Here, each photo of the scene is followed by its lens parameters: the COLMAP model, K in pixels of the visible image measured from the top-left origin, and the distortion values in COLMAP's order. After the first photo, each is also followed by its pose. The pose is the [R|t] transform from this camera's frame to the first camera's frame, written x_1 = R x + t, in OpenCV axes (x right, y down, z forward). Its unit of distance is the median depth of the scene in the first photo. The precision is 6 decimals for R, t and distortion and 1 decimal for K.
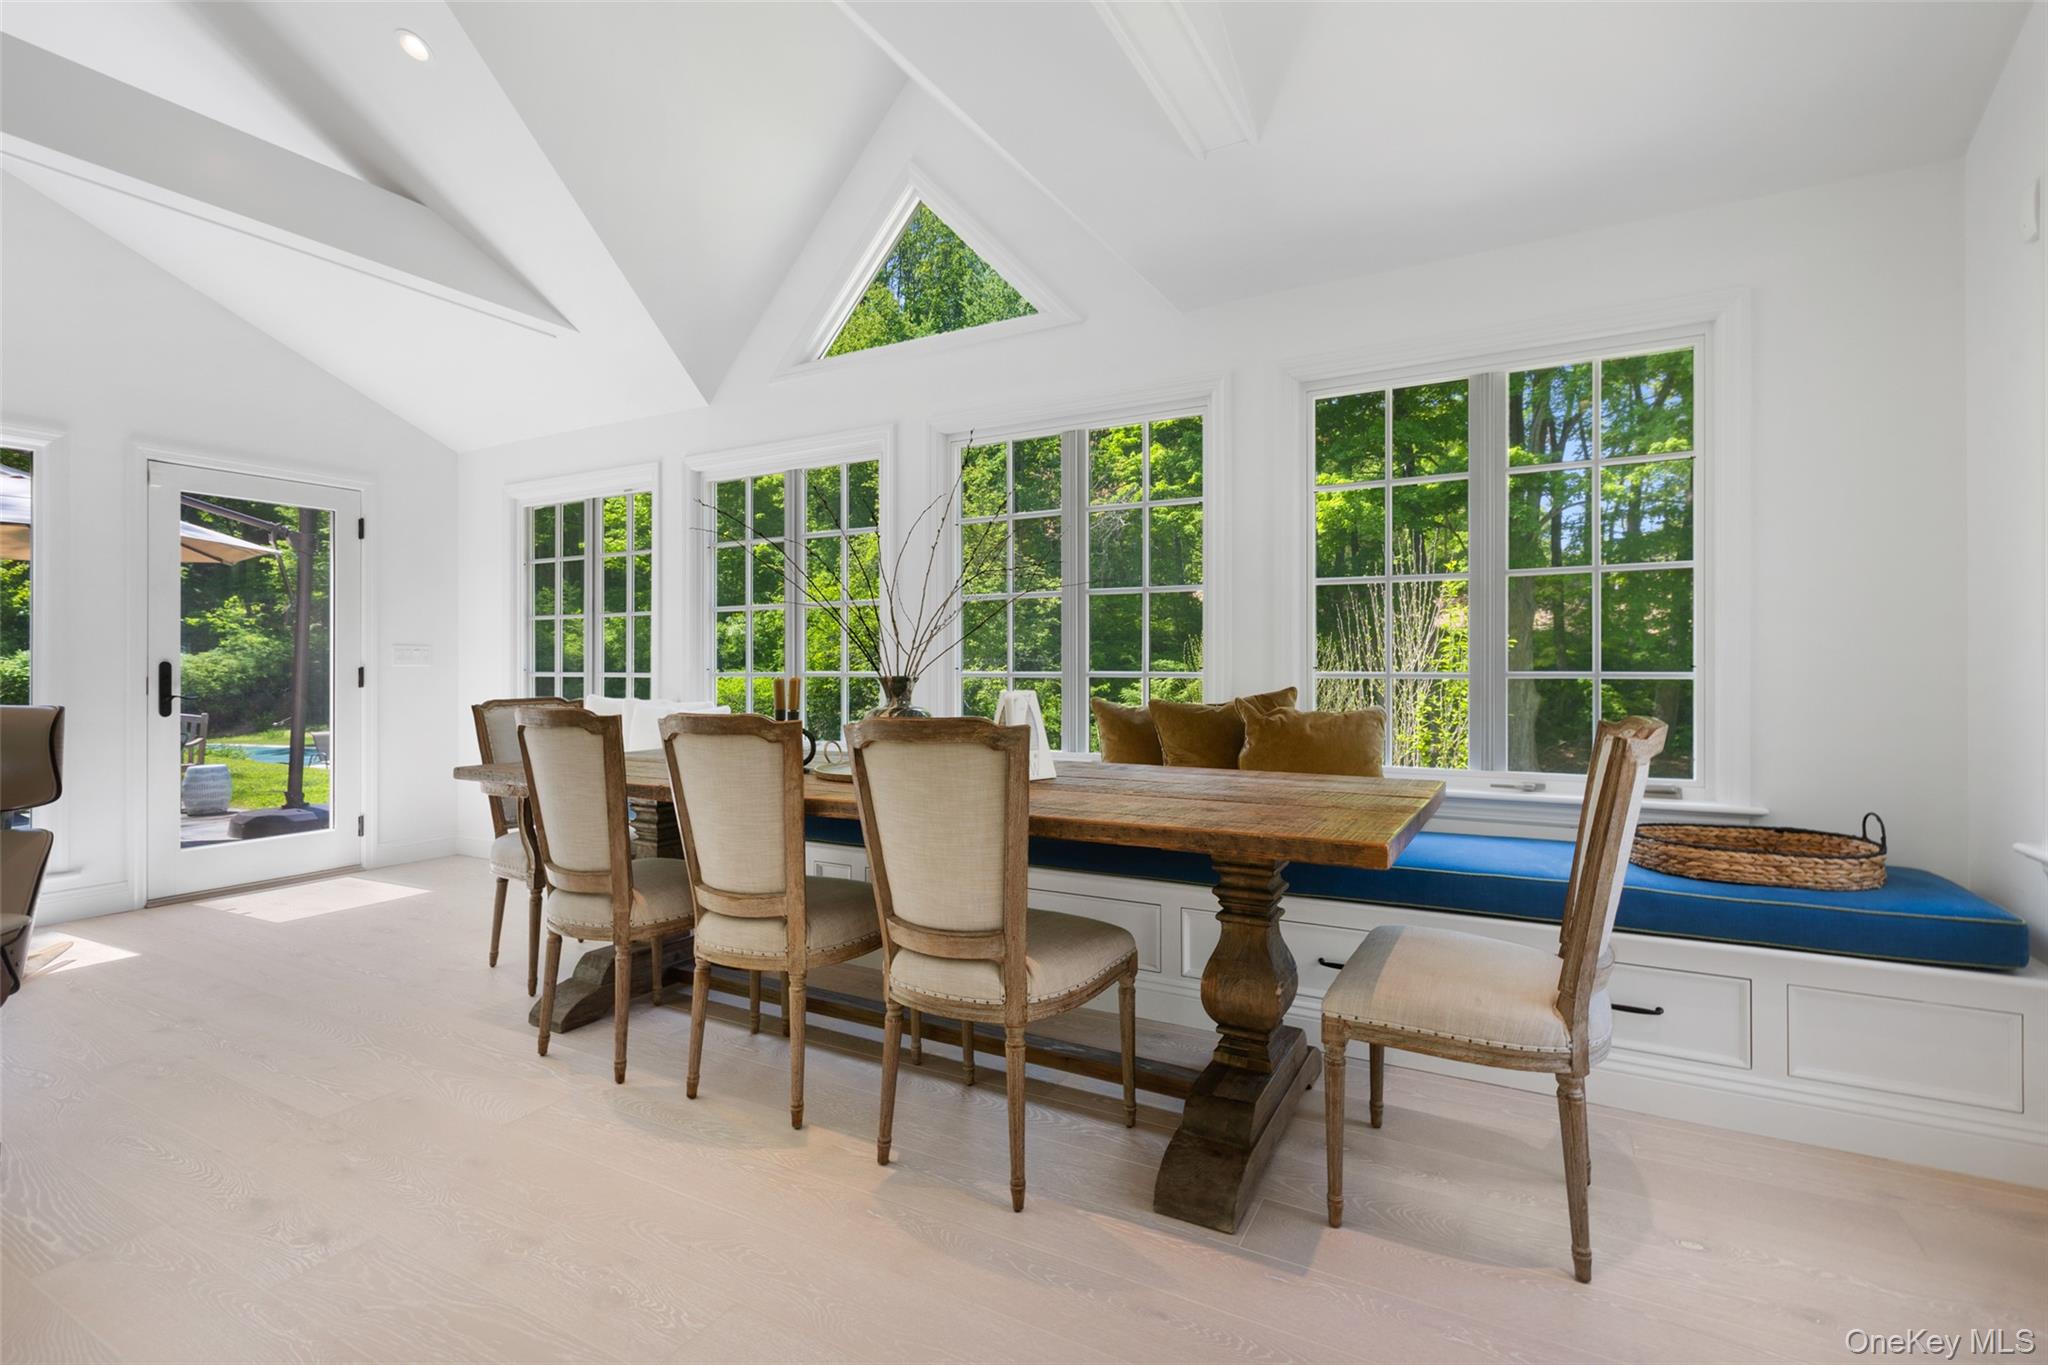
lens RADIAL K [[945.0, 0, 1030.3], [0, 945.0, 676.1], [0, 0, 1]] dist [-0.000490, -0.000924]
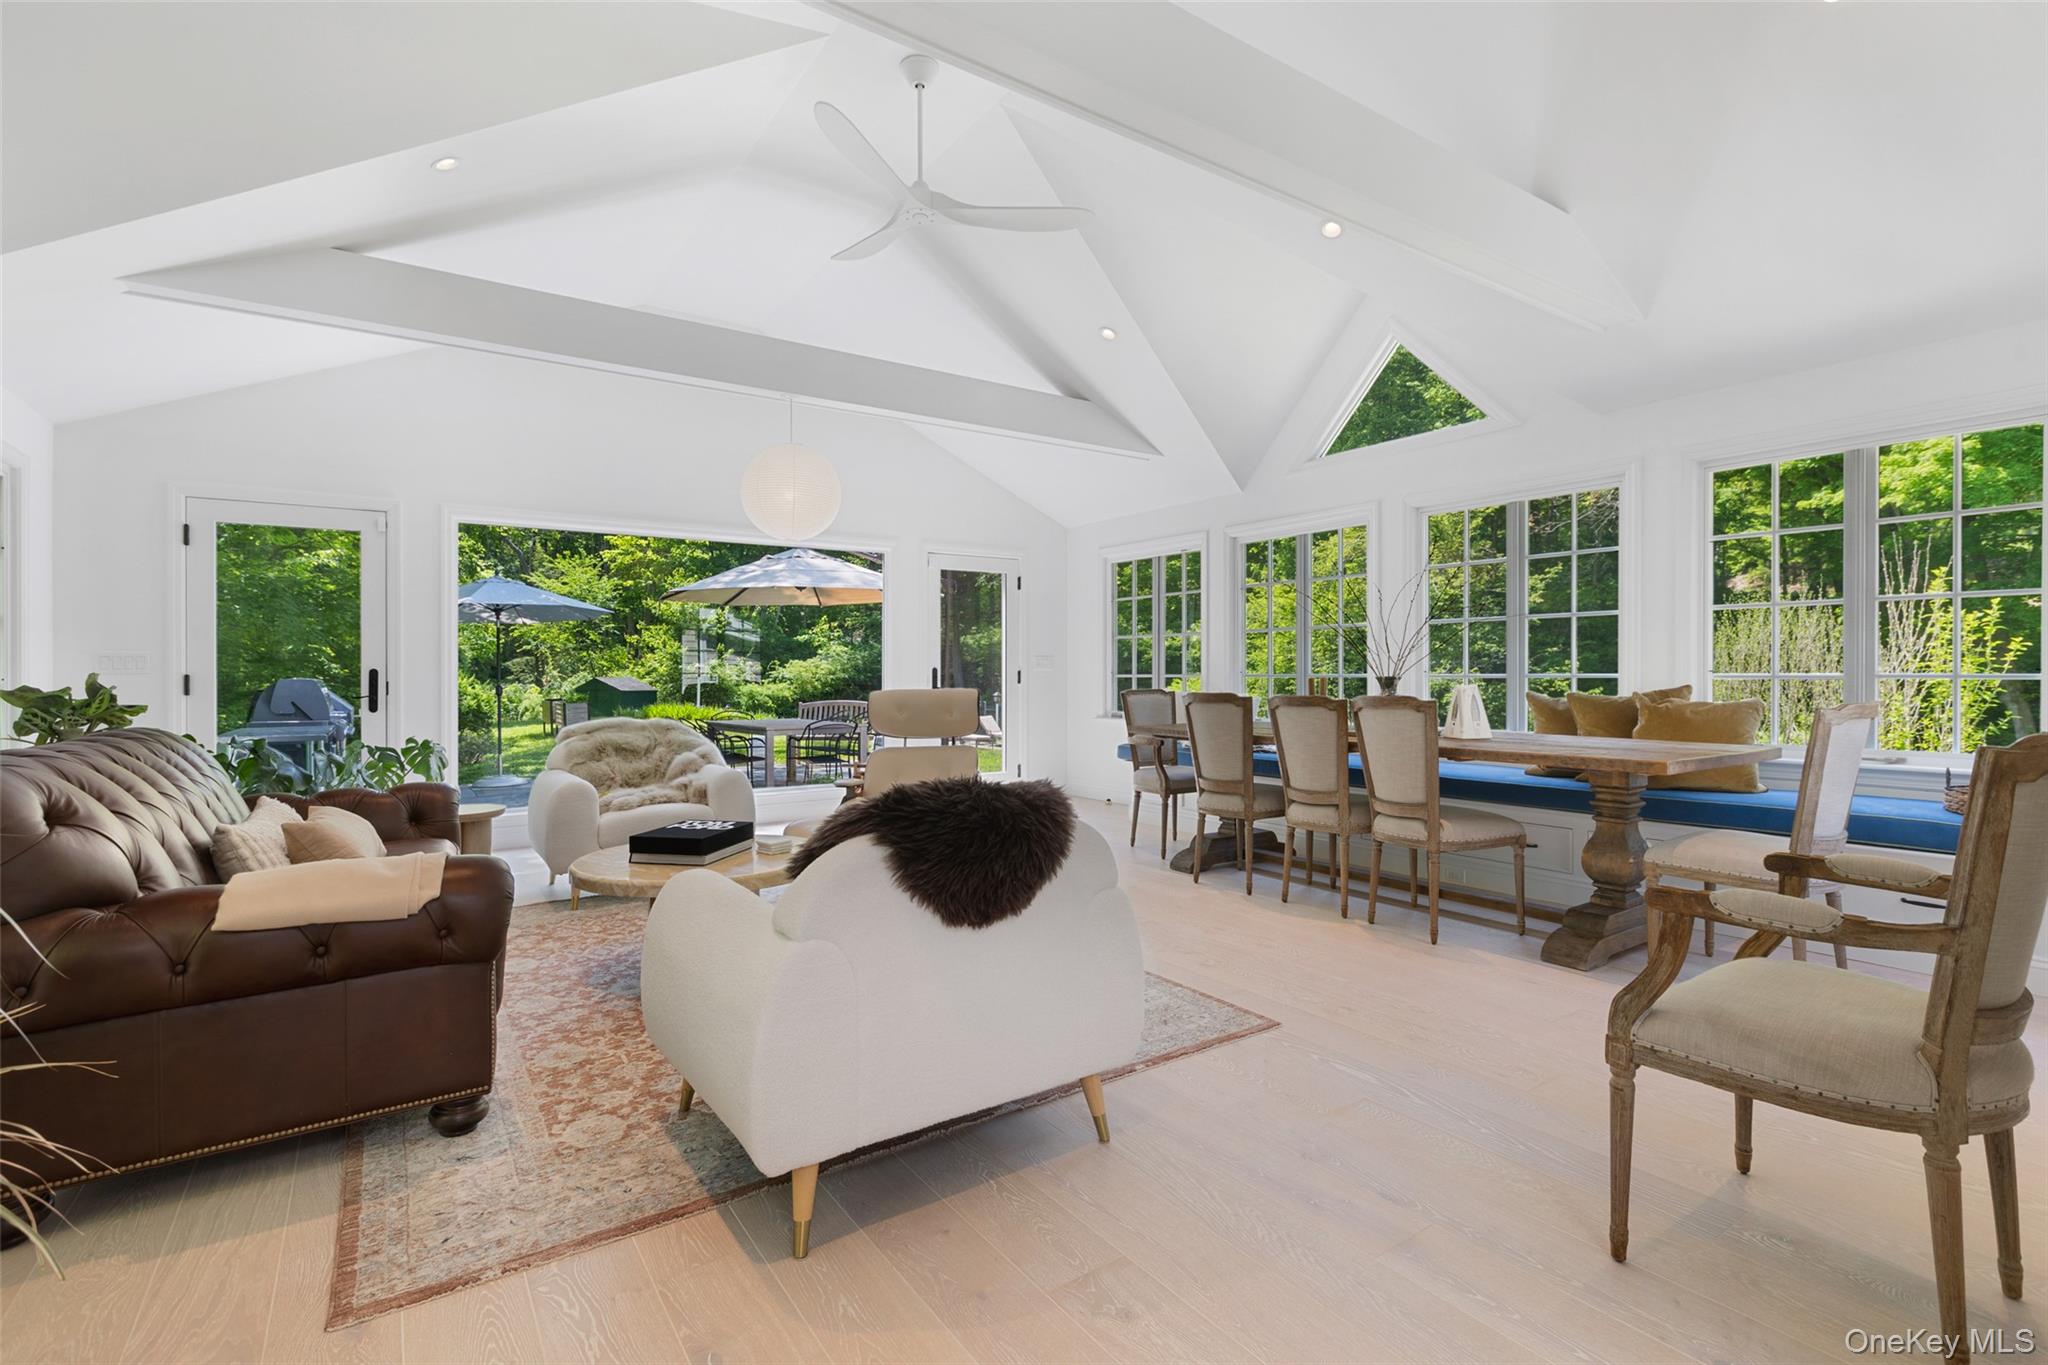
lens RADIAL K [[945.0, 0, 1030.3], [0, 945.0, 676.1], [0, 0, 1]] dist [-0.000490, -0.000924]
pose [[0.891574, 0.000746, -0.452875, 0.040548], [-0.002087, 0.999995, -0.002460, 0.003877], [0.452871, 0.003138, 0.891571, -0.609134]]
